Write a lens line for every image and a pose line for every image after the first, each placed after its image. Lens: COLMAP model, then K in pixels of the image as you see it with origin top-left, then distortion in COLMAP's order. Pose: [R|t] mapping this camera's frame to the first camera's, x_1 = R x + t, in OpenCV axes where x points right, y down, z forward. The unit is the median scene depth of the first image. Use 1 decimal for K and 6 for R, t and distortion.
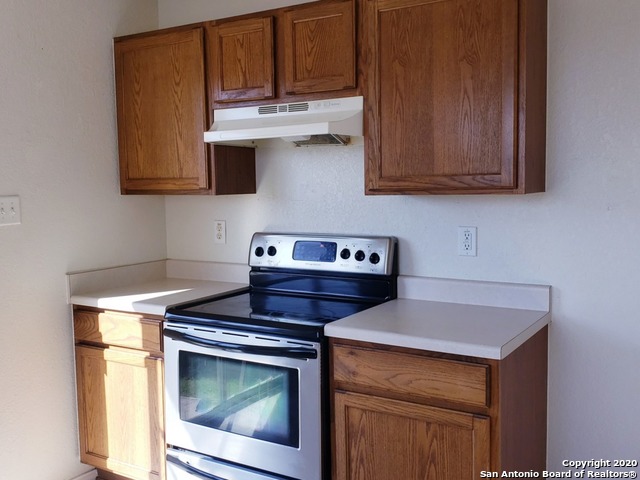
lens RADIAL K [[659.9, 0, 319.9], [0, 659.9, 223.5], [0, 0, 1]] dist [0.133021, -0.371237]
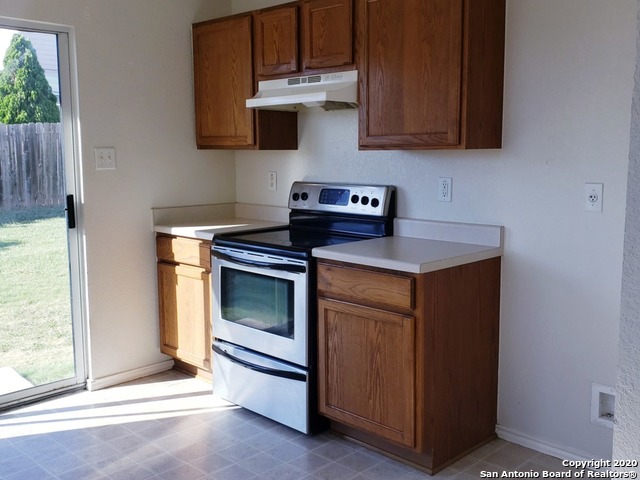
lens RADIAL K [[659.9, 0, 319.9], [0, 659.9, 223.5], [0, 0, 1]] dist [0.133021, -0.371237]
pose [[0.975565, 0.037328, -0.216518, 0.253814], [-0.025919, 0.998133, 0.055299, 0.026472], [0.218178, -0.048336, 0.974711, -0.228658]]
